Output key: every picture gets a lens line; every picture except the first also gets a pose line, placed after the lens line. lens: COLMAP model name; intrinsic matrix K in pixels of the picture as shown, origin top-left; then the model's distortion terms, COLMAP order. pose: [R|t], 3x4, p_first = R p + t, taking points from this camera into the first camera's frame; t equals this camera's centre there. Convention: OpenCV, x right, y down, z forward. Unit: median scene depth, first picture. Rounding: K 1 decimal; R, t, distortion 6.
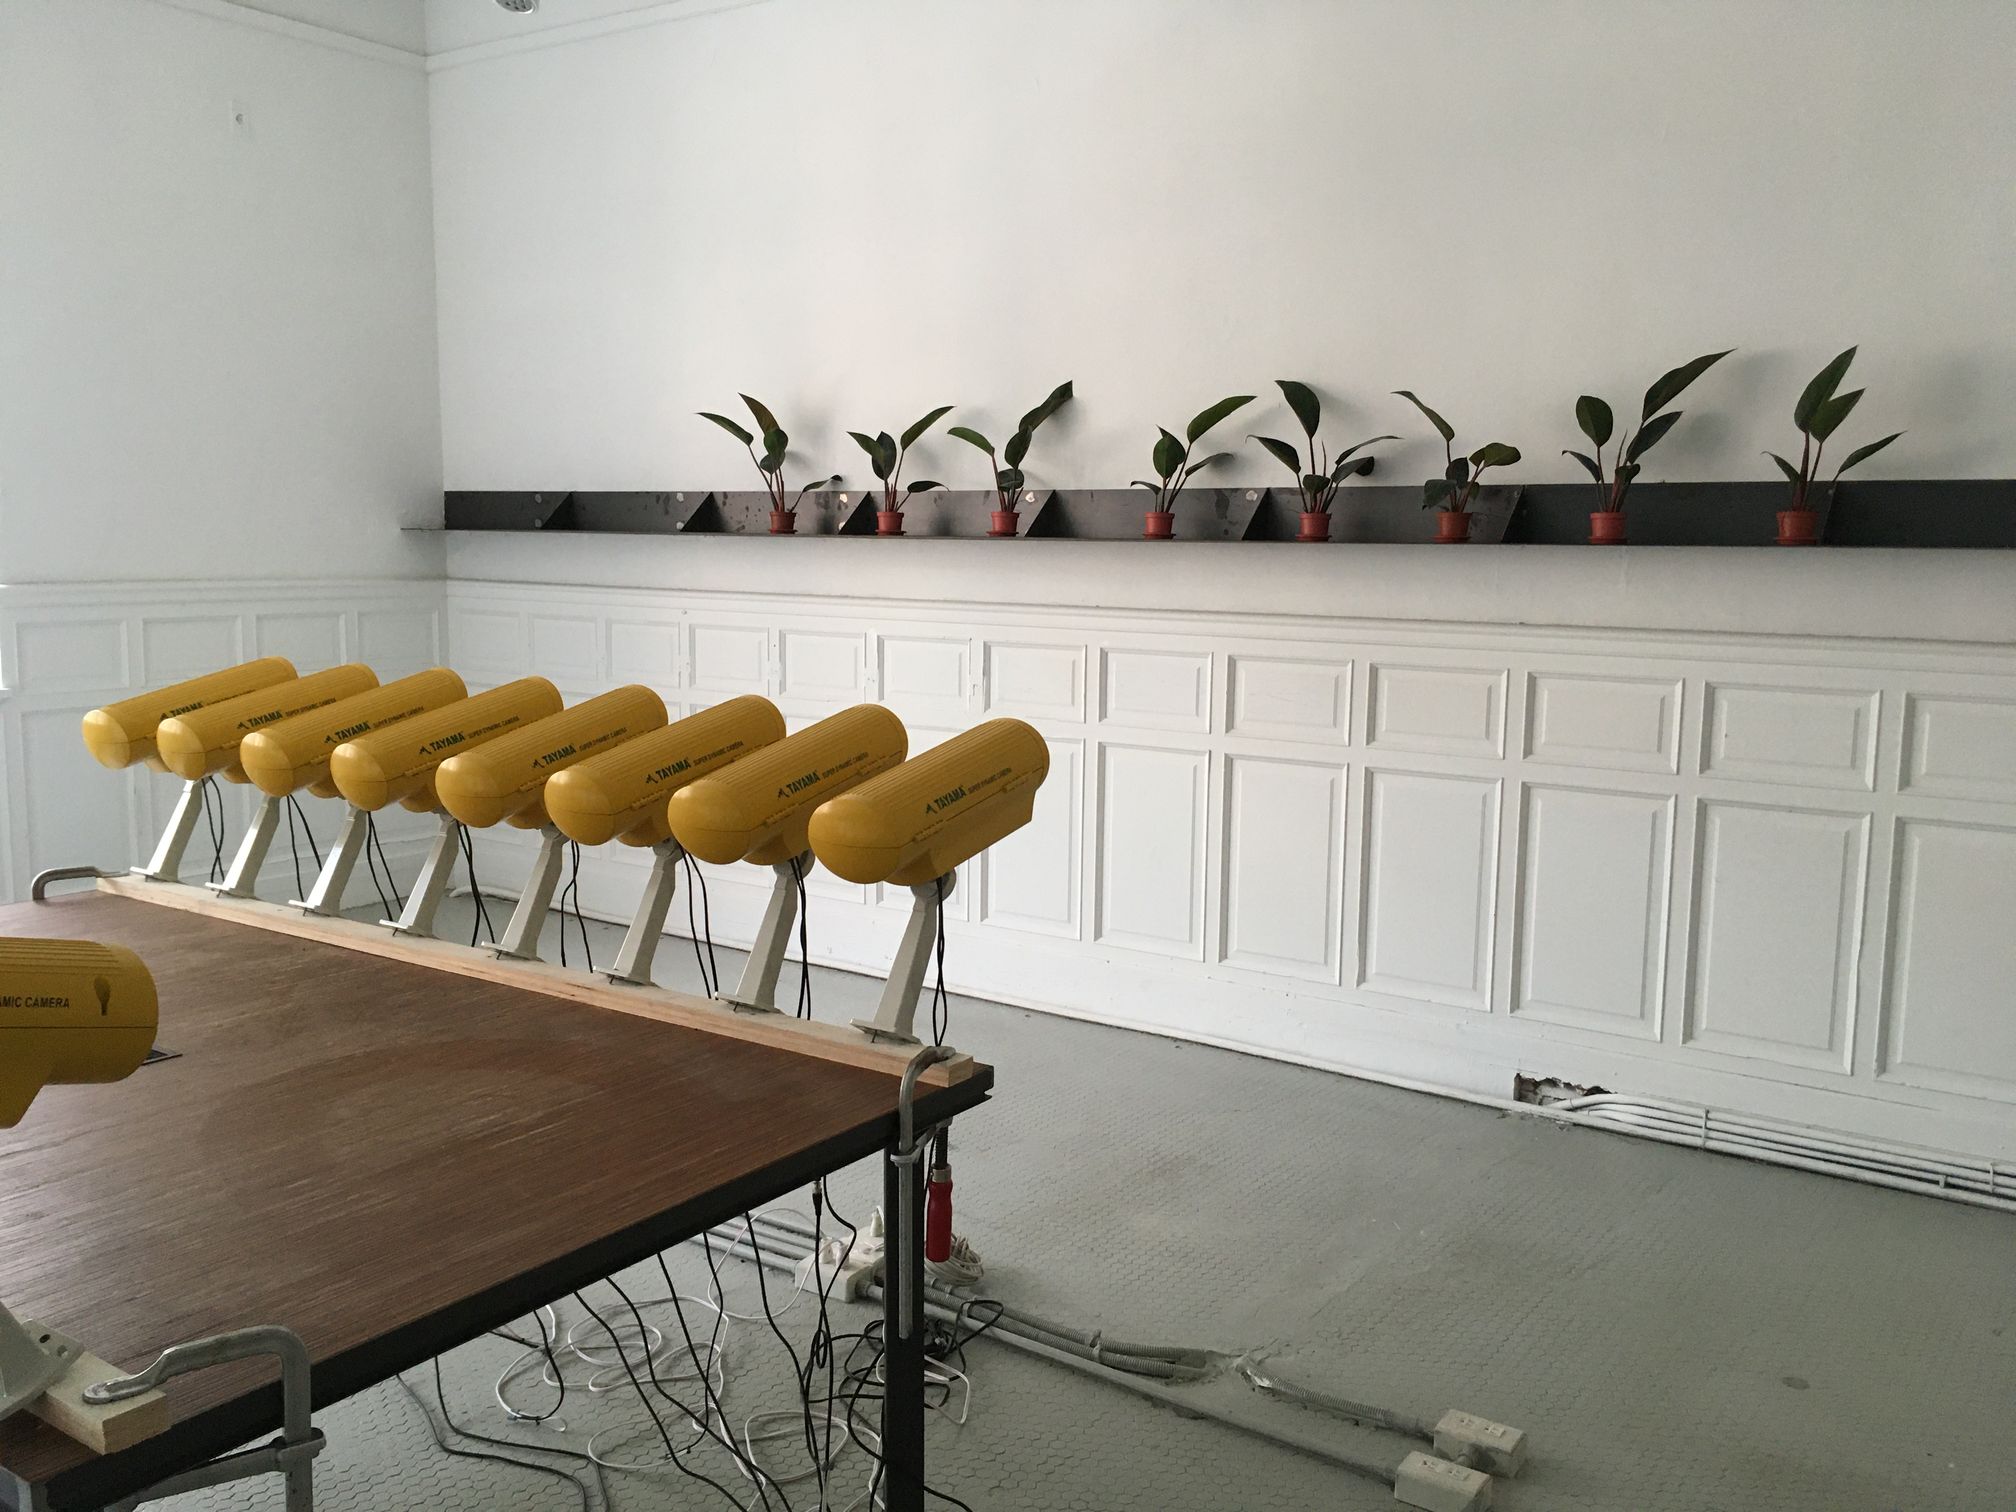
lens RADIAL K [[1722.4, 0, 1015.8], [0, 1722.4, 759.0], [0, 0, 1]] dist [0.042510, -0.071637]
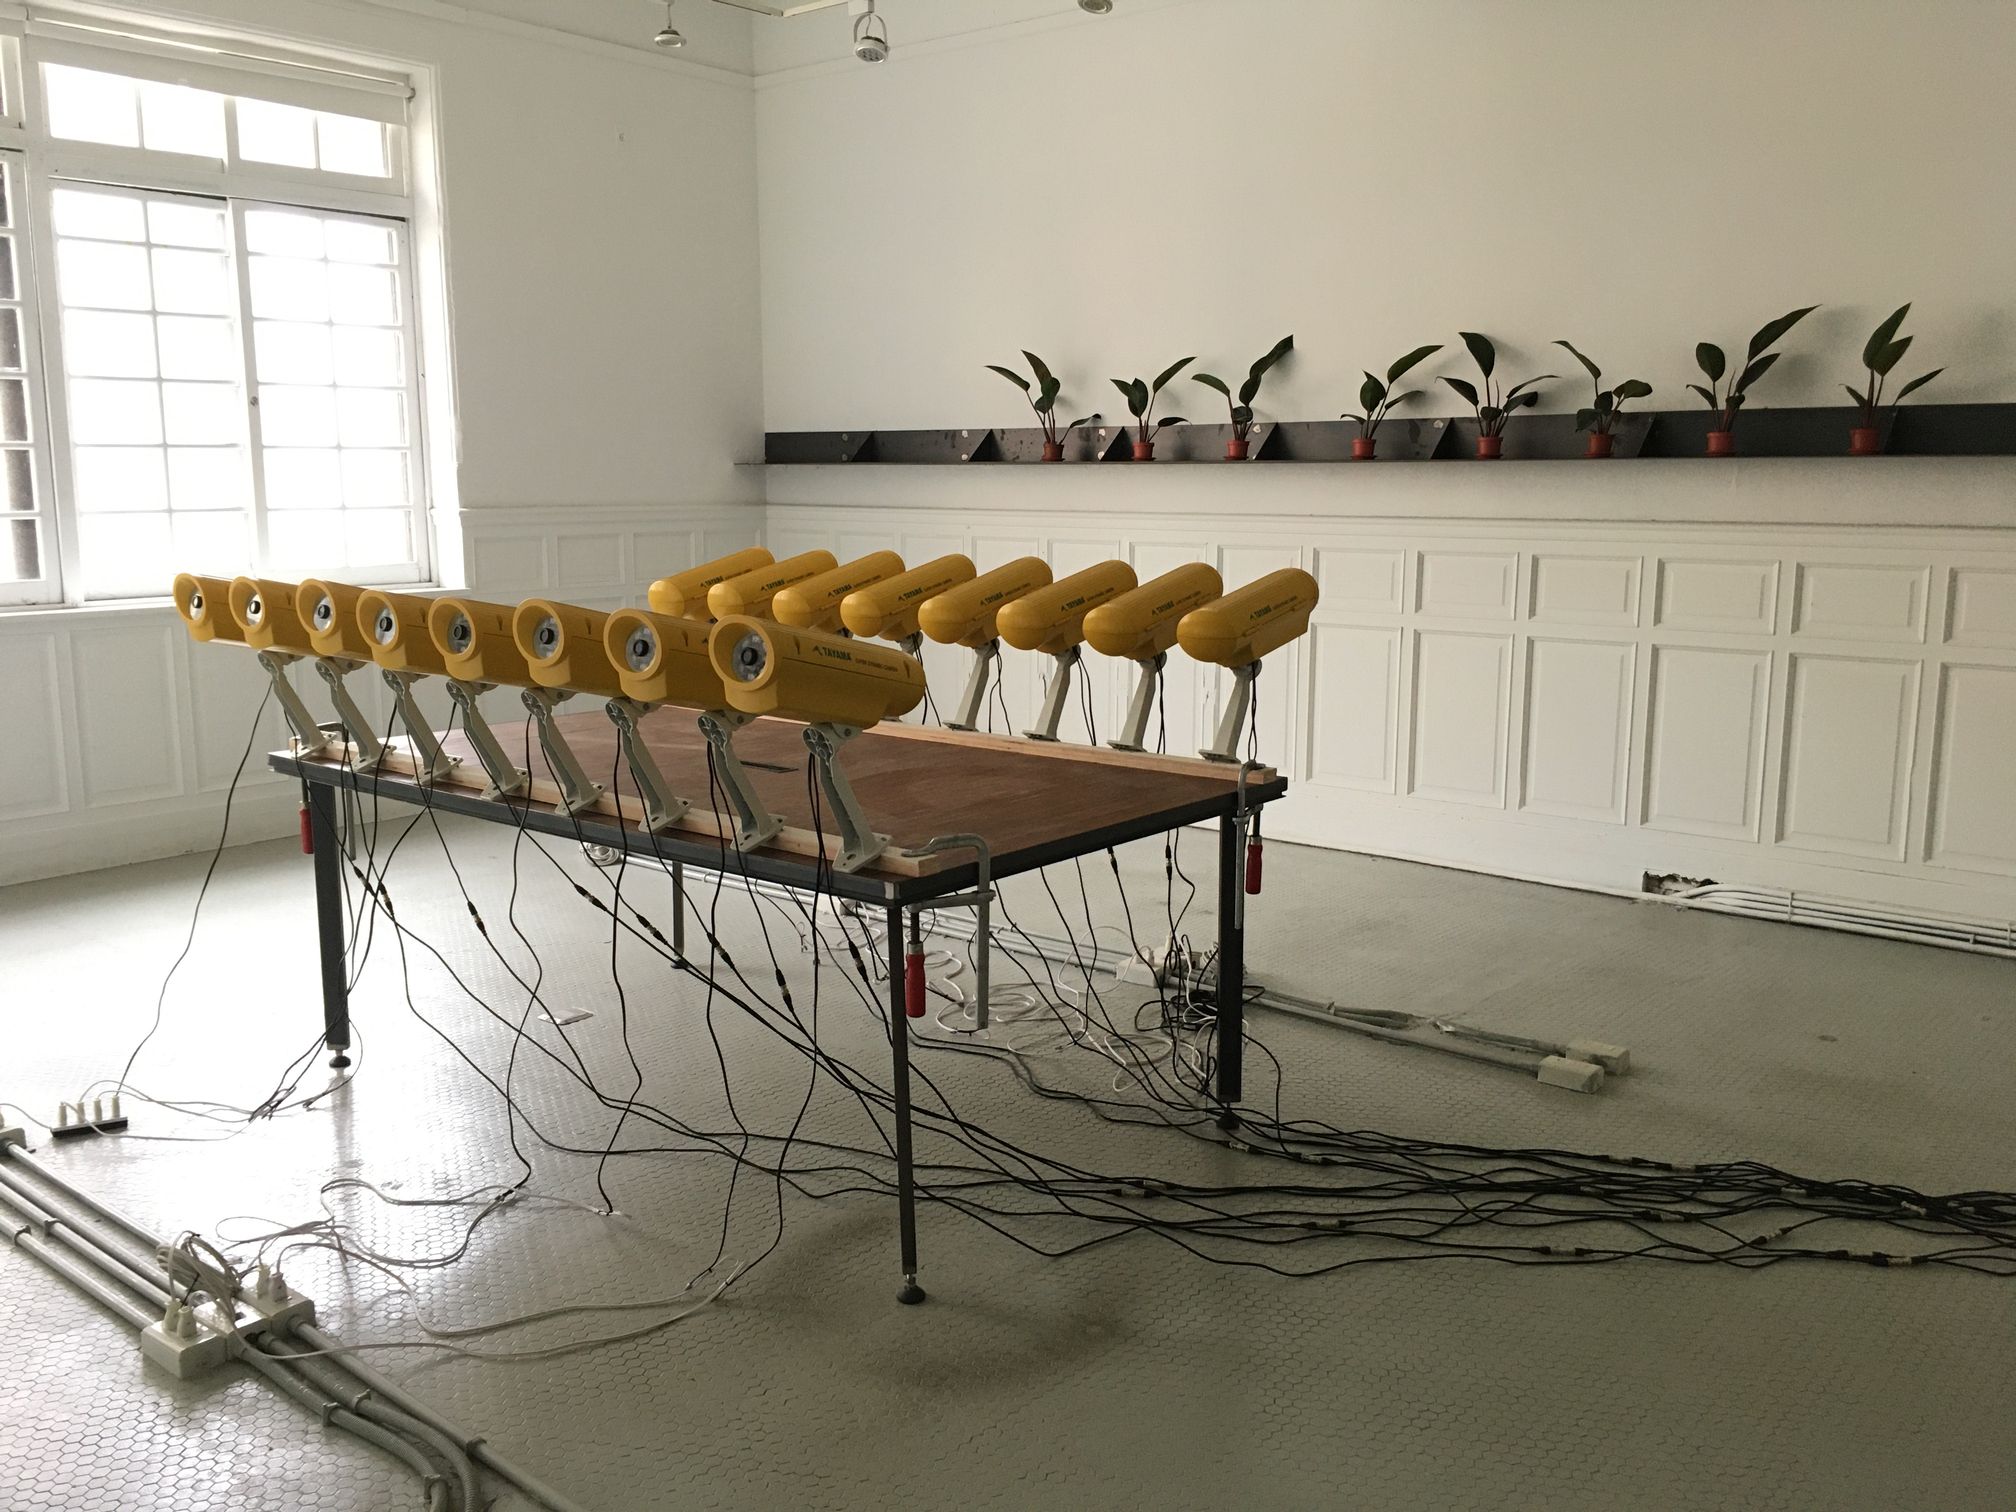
lens RADIAL K [[1722.4, 0, 999.7], [0, 1722.4, 763.8], [0, 0, 1]] dist [0.042510, -0.071637]
pose [[0.994995, 0.003410, -0.099869, -0.064461], [0.000469, 0.999247, 0.038786, 0.054225], [0.099926, -0.038638, 0.994244, -0.349256]]
